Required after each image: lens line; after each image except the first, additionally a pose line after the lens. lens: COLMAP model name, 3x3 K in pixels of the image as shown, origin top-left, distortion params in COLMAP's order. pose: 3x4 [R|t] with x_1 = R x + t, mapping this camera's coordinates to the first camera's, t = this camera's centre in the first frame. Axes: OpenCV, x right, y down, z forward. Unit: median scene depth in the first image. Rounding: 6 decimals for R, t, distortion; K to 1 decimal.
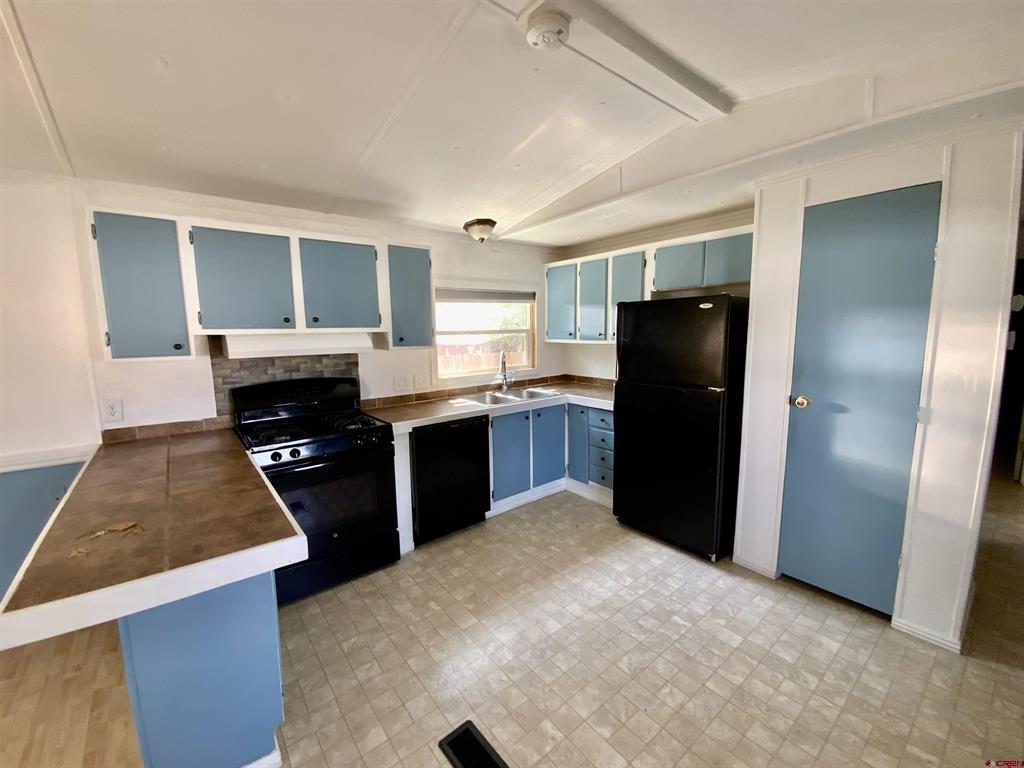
lens RADIAL K [[414.7, 0, 507.7], [0, 414.7, 384.3], [0, 0, 1]] dist [-0.012878, -0.002685]
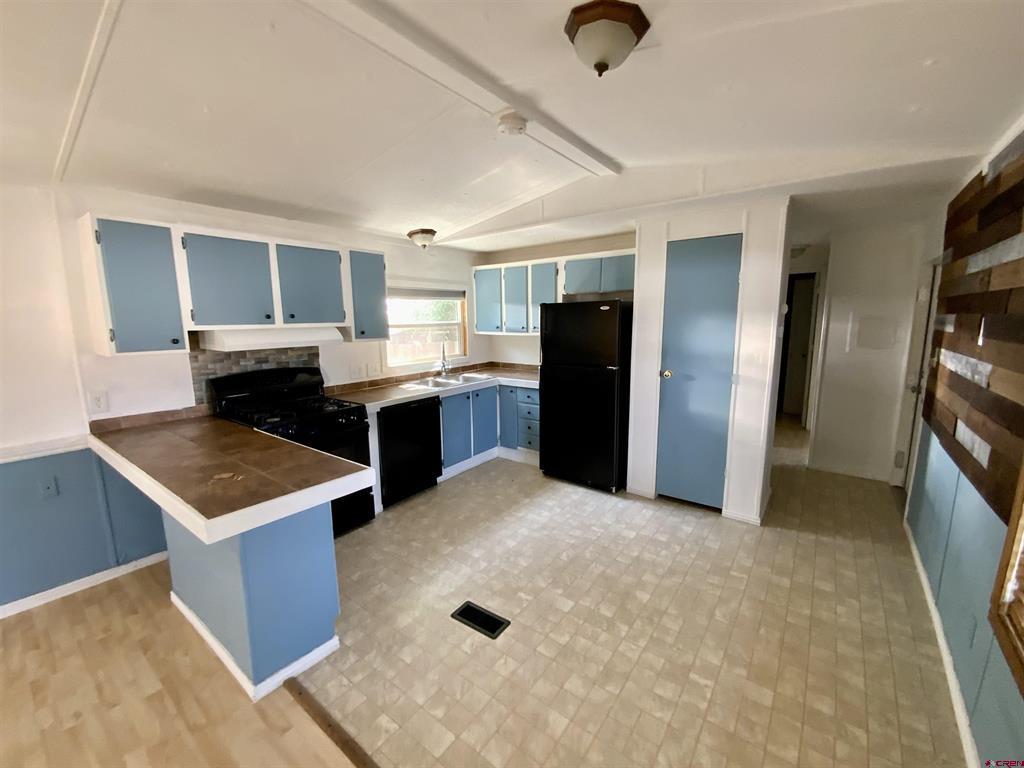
lens RADIAL K [[414.7, 0, 508.4], [0, 414.7, 382.8], [0, 0, 1]] dist [-0.012878, -0.002685]
pose [[0.969135, -0.033994, 0.244176, -0.183161], [0.029206, 0.999304, 0.023206, 0.019725], [-0.244795, -0.015358, 0.969453, -0.271205]]
